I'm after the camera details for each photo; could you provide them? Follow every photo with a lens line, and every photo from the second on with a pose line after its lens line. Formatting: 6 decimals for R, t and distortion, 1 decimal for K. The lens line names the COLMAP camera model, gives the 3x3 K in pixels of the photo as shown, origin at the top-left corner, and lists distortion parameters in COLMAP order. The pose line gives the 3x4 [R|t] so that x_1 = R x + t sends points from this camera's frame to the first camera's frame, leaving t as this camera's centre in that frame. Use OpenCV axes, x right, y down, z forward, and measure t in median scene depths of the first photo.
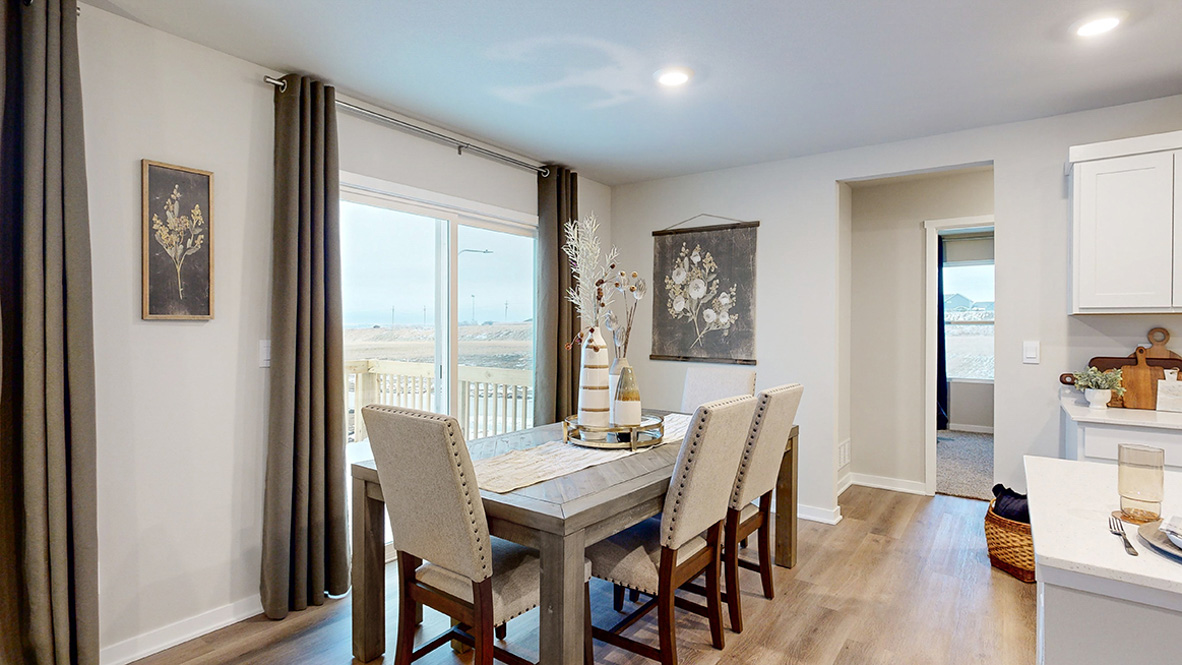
lens RADIAL K [[557.4, 0, 592.3], [0, 557.4, 323.8], [0, 0, 1]] dist [-0.001066, -0.001324]
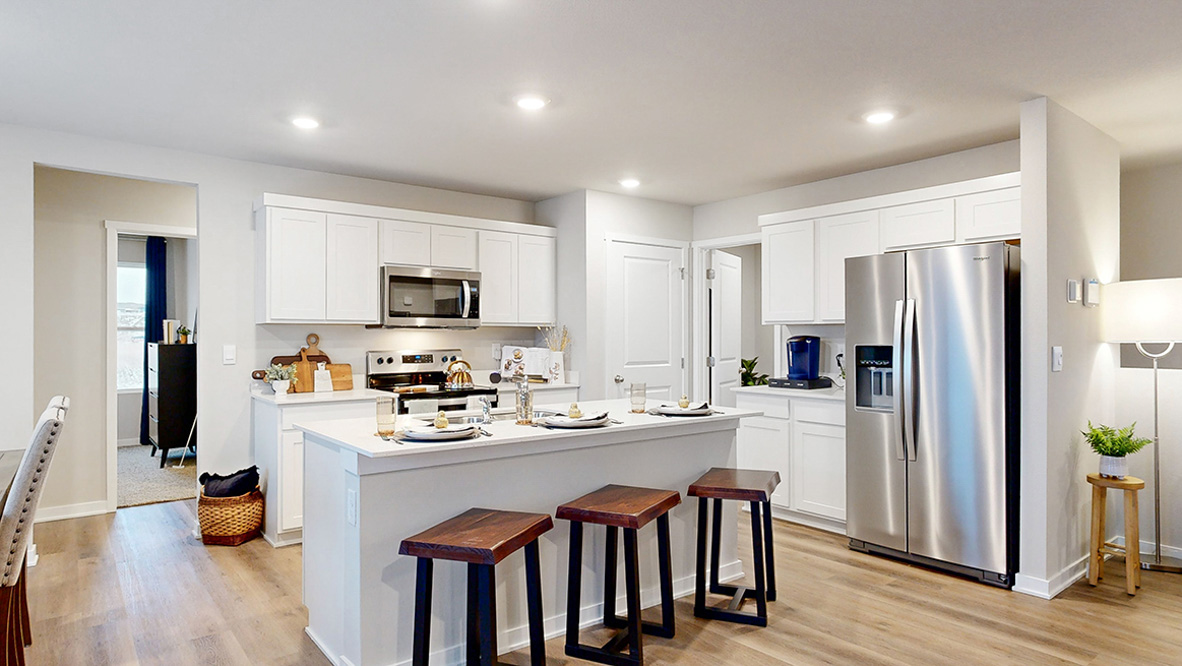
lens RADIAL K [[557.4, 0, 592.3], [0, 557.4, 324.3], [0, 0, 1]] dist [-0.001066, -0.001324]
pose [[0.247777, 0.012356, 0.968738, -0.200346], [-0.001532, 0.999922, -0.012362, -0.000884], [-0.968816, 0.001579, 0.247777, -0.048282]]
